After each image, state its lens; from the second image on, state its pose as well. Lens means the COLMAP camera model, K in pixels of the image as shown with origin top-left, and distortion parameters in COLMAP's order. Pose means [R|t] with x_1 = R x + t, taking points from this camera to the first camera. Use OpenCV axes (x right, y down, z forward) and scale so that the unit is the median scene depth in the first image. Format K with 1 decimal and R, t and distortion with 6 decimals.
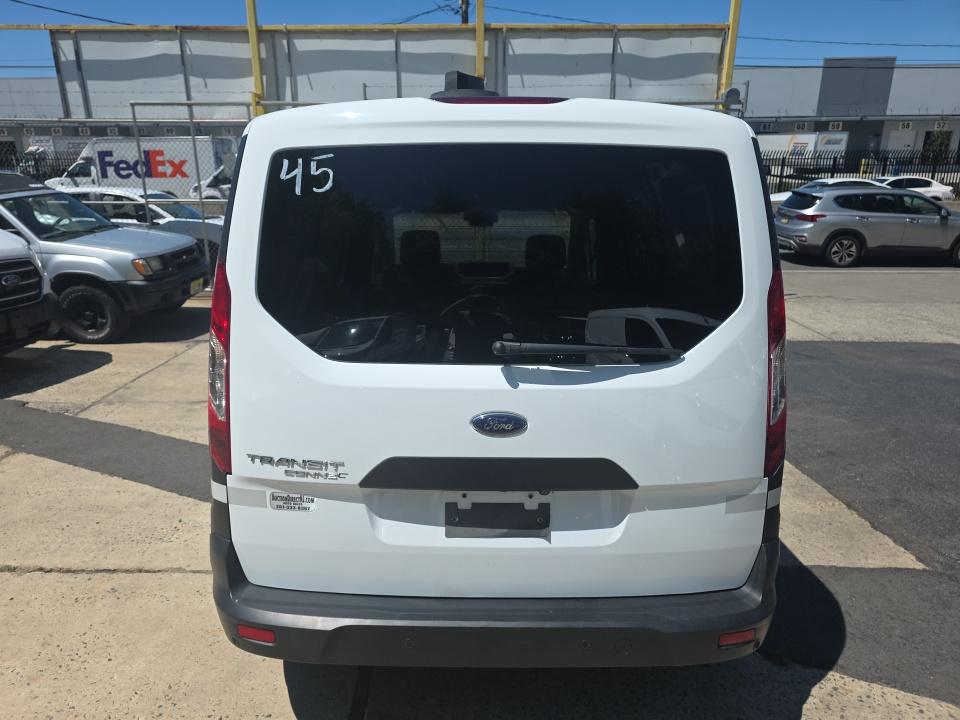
lens RADIAL K [[640.6, 0, 465.0], [0, 640.6, 364.1], [0, 0, 1]] dist [0.057561, -0.037618]
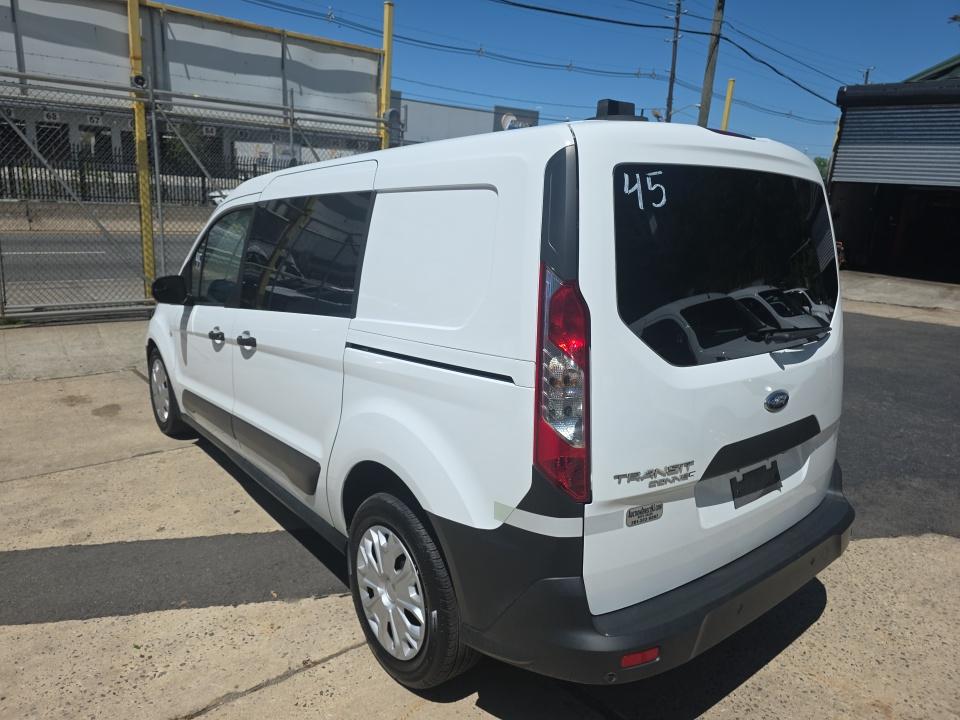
lens RADIAL K [[655.8, 0, 480.0], [0, 655.8, 360.0], [0, 0, 1]] dist [0.008386, 0.001979]
pose [[0.777538, -0.118979, 0.617478, -1.063727], [0.130521, 0.991088, 0.026614, -0.083159], [-0.615141, 0.059900, 0.786138, 0.339320]]
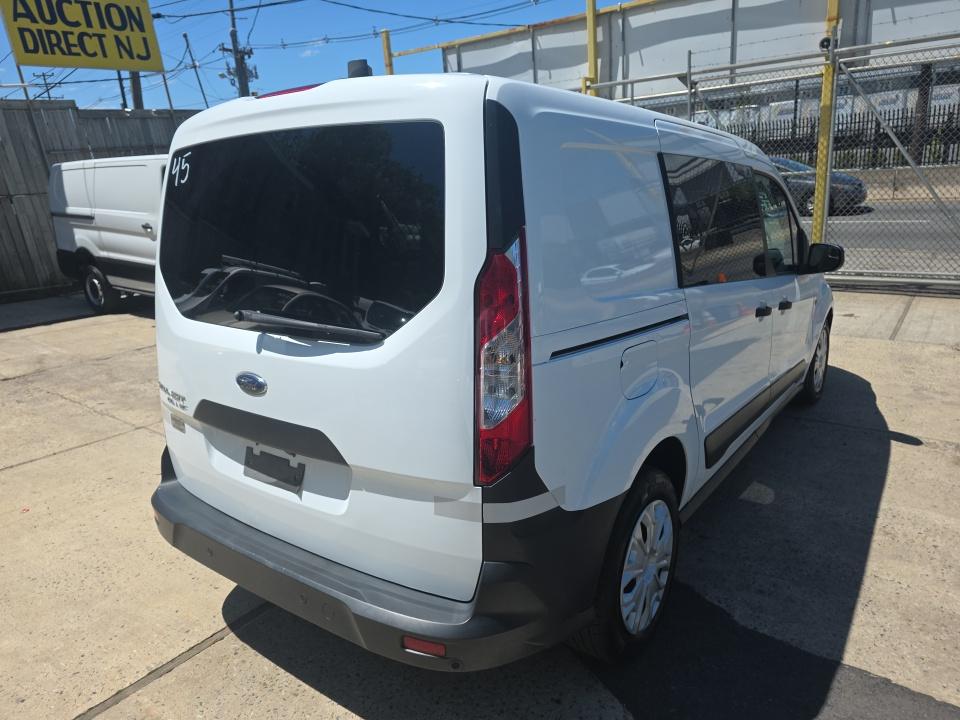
lens RADIAL K [[648.0, 0, 480.7], [0, 648.0, 372.5], [0, 0, 1]] dist [0.021366, -0.002548]
pose [[0.812663, 0.127289, -0.568661, 0.967738], [-0.104334, 0.991866, 0.072918, -0.048458], [0.573317, 0.000073, 0.819334, 0.268740]]
